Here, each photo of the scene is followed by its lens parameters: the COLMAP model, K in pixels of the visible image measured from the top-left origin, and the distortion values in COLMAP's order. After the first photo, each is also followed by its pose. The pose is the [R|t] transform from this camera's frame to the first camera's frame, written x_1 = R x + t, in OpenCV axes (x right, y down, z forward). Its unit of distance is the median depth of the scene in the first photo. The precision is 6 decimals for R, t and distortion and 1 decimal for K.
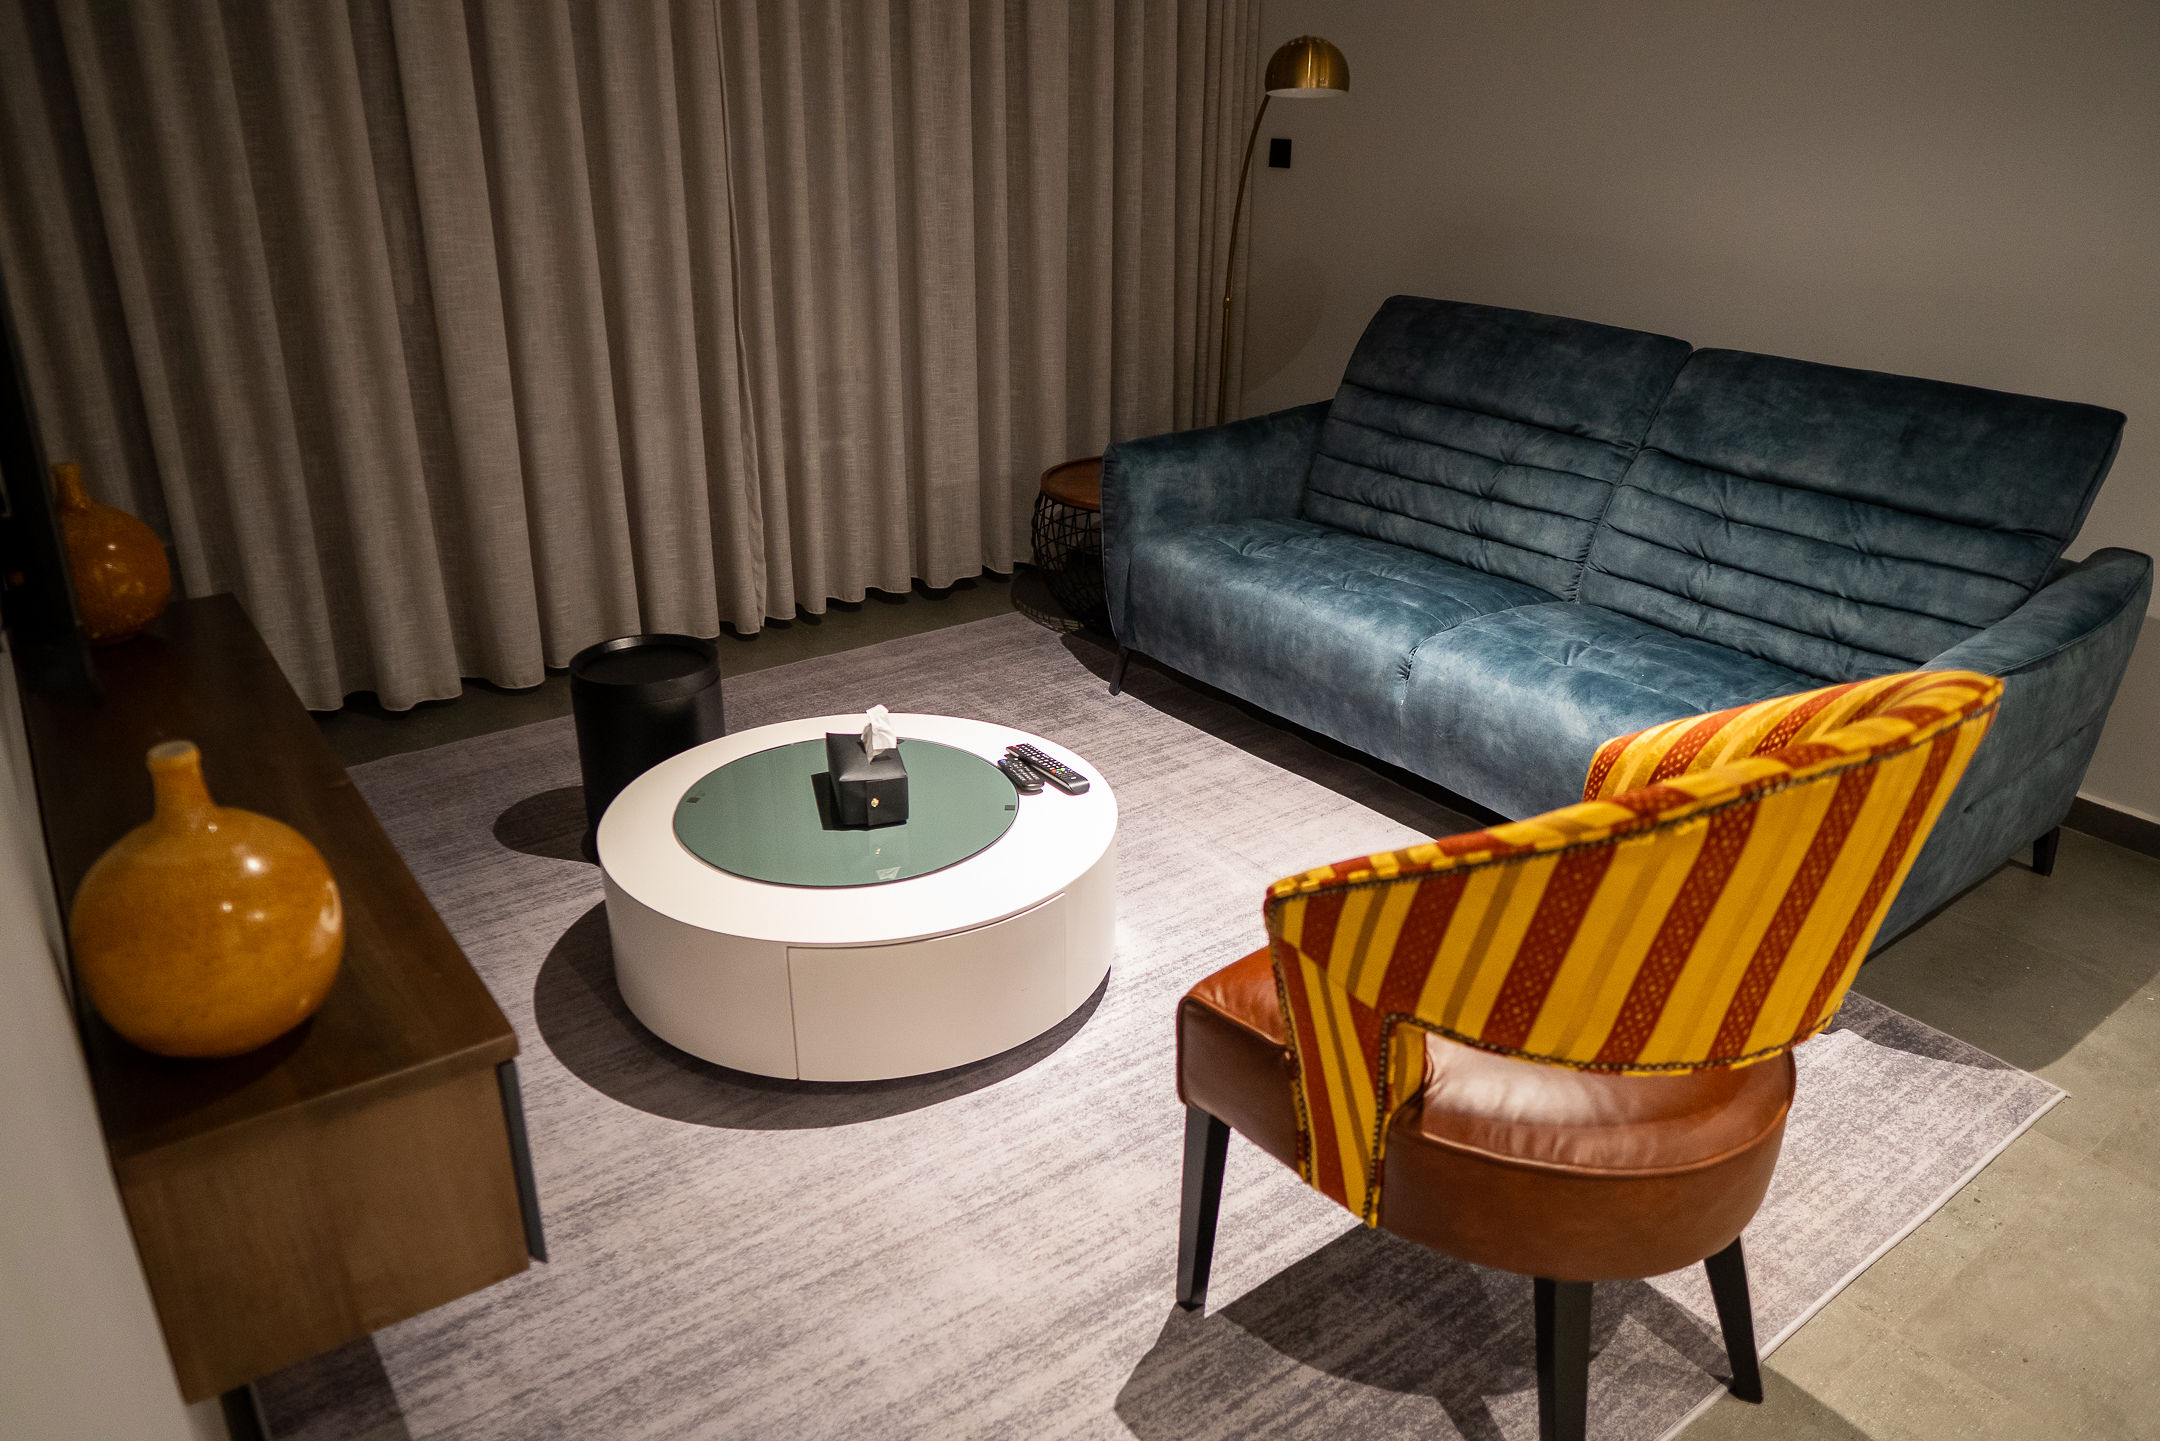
lens RADIAL K [[1508.5, 0, 1080.0], [0, 1508.5, 720.5], [0, 0, 1]] dist [-0.123661, 0.085893]
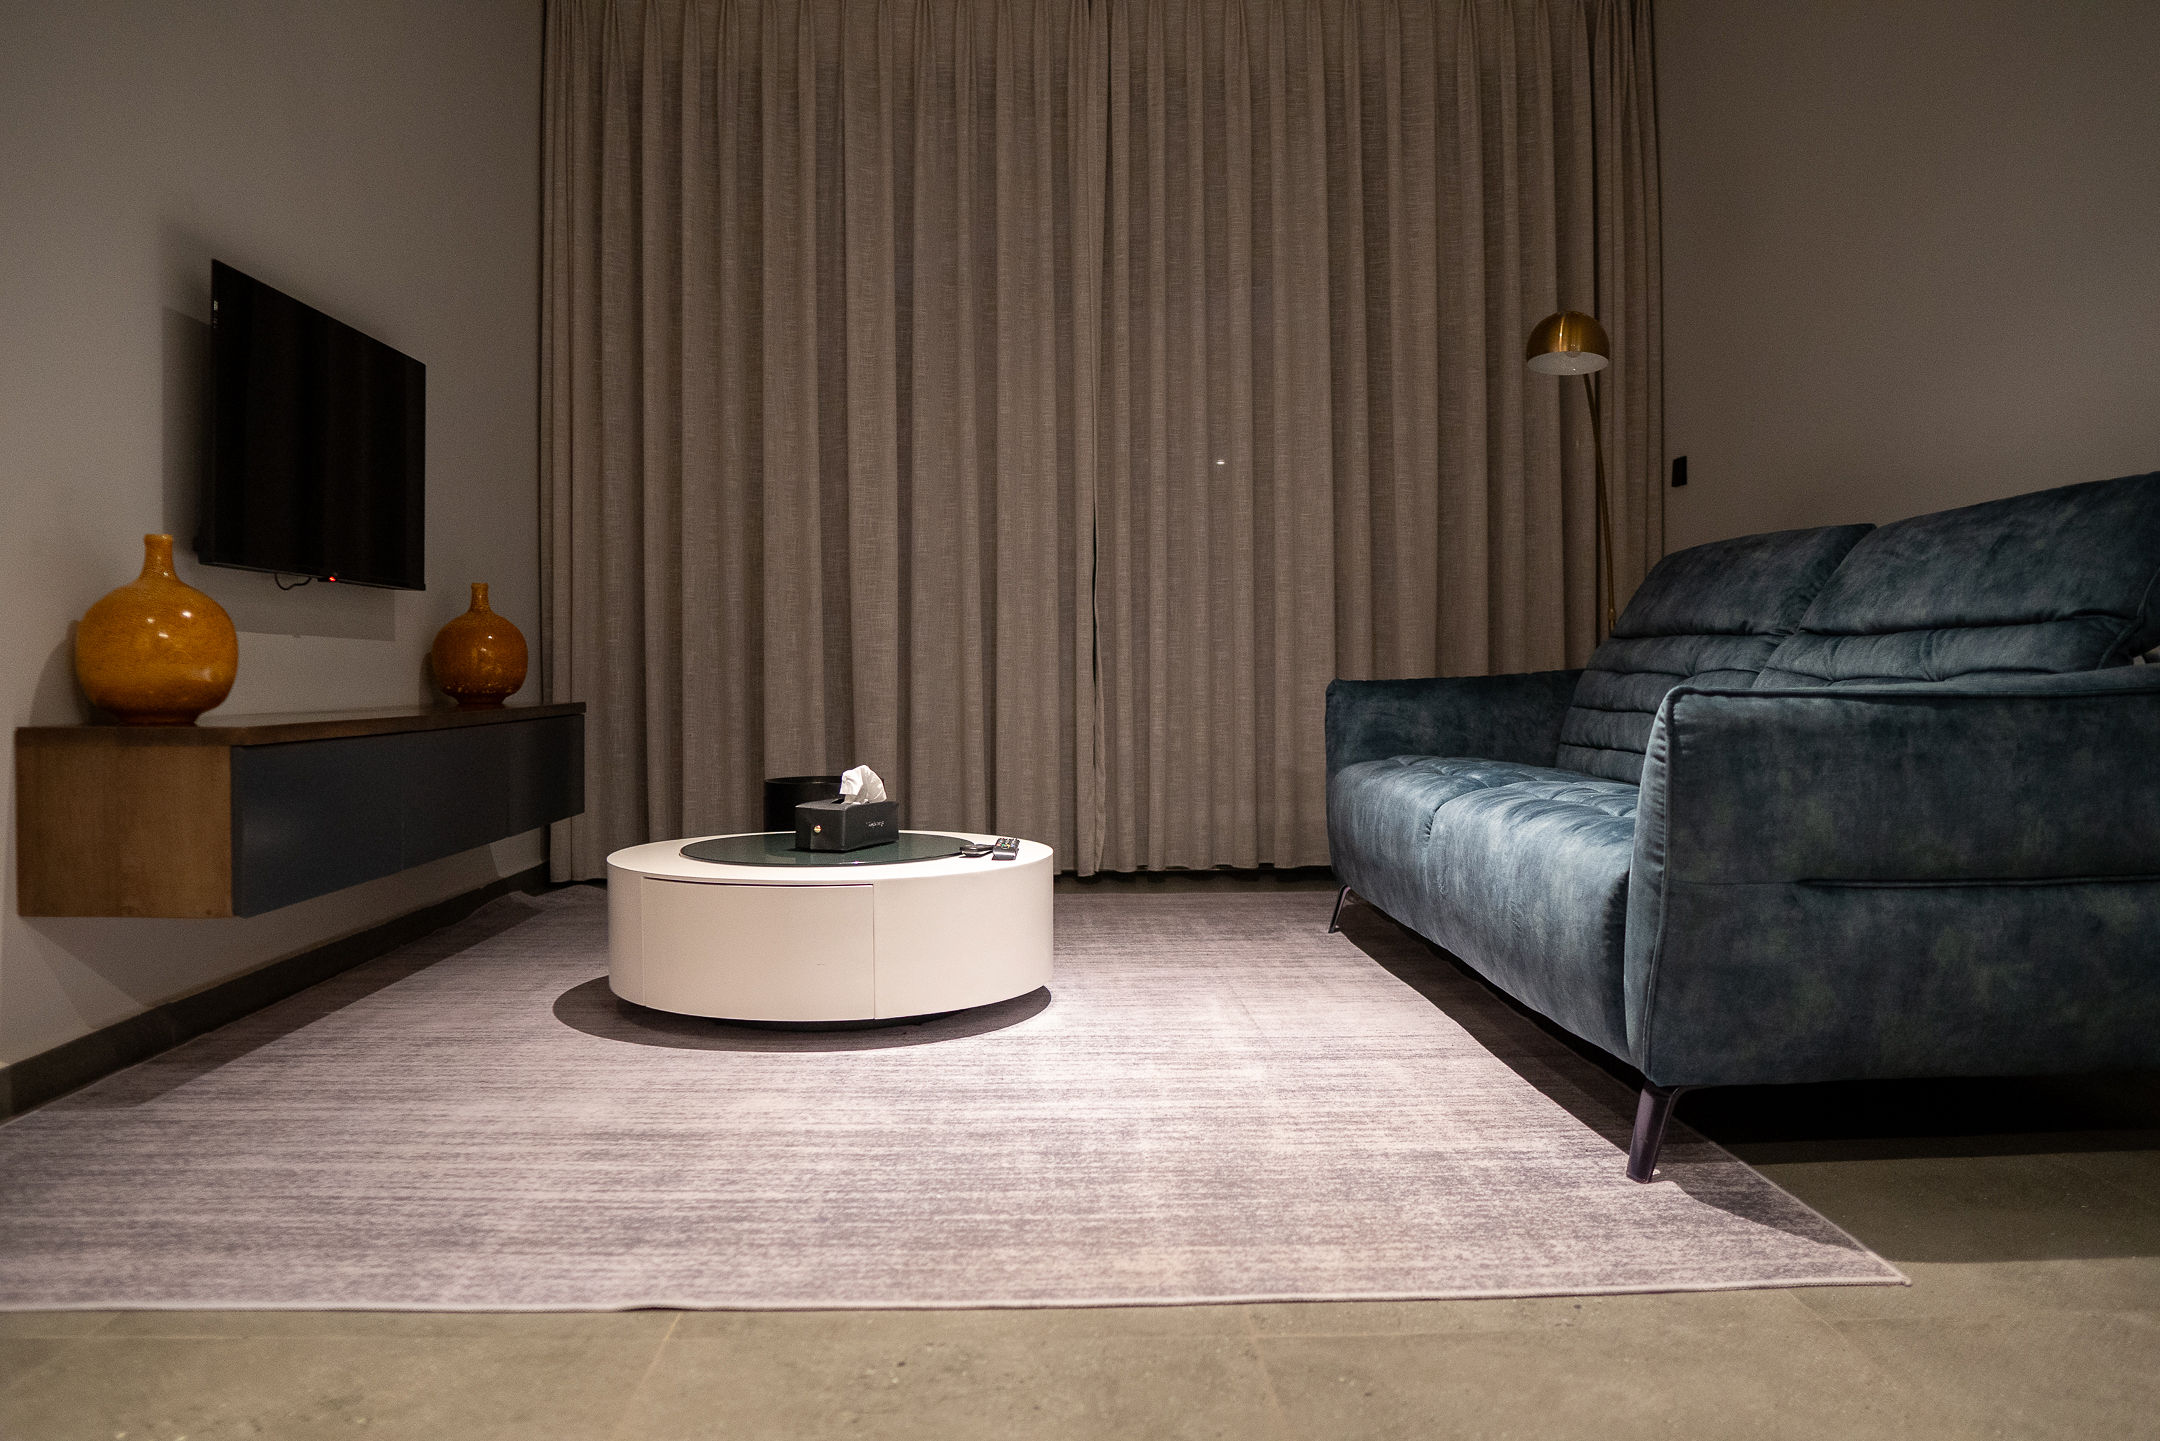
lens RADIAL K [[1508.5, 0, 1080.0], [0, 1508.5, 720.5], [0, 0, 1]] dist [-0.123661, 0.085893]
pose [[0.826185, 0.011722, -0.563277, 0.565453], [-0.211085, 0.933401, -0.290183, 0.222346], [0.522362, 0.358644, 0.773636, 0.137926]]
